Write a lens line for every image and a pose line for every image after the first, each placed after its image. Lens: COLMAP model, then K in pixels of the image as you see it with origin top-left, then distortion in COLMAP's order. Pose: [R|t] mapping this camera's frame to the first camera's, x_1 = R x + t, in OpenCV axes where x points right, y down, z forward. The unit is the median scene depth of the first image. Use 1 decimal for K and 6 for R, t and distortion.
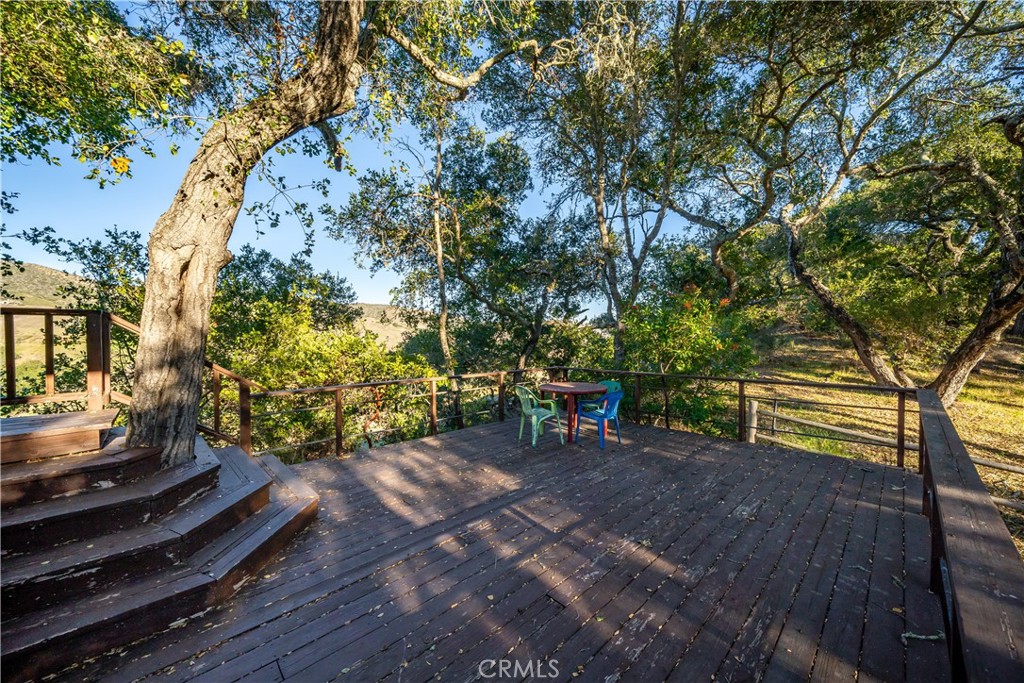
lens RADIAL K [[390.5, 0, 523.0], [0, 390.5, 336.5], [0, 0, 1]] dist [0.001622, -0.000271]
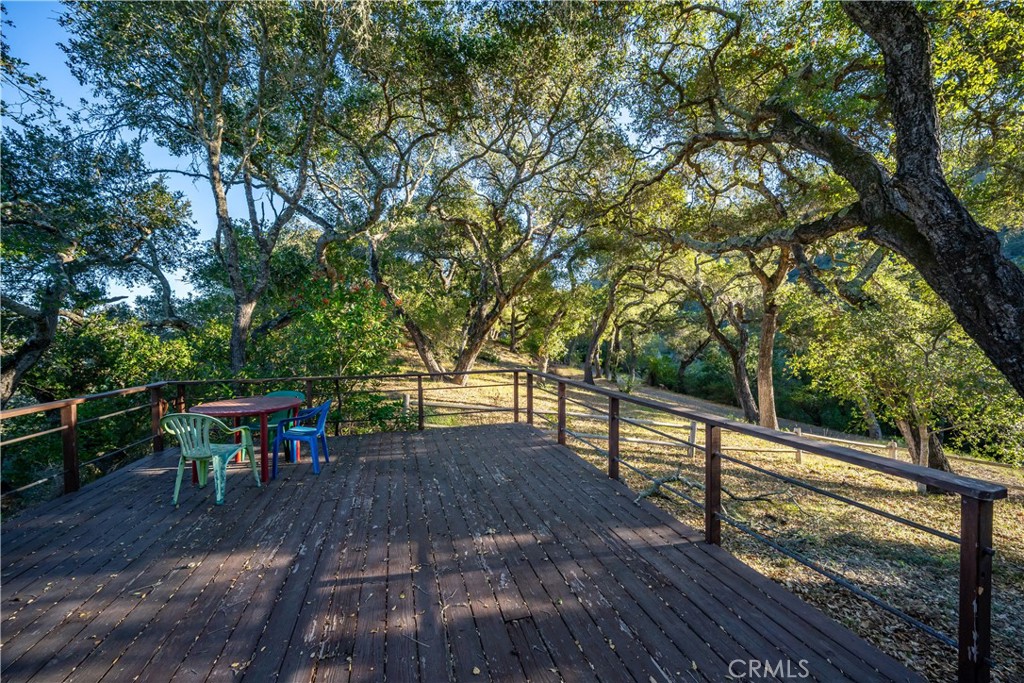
lens RADIAL K [[390.5, 0, 522.4], [0, 390.5, 346.8], [0, 0, 1]] dist [0.001622, -0.000271]
pose [[0.452470, -0.019464, 0.891567, -0.405876], [0.003290, 0.999791, 0.020157, 0.014632], [-0.891773, -0.006187, 0.452440, 0.334248]]
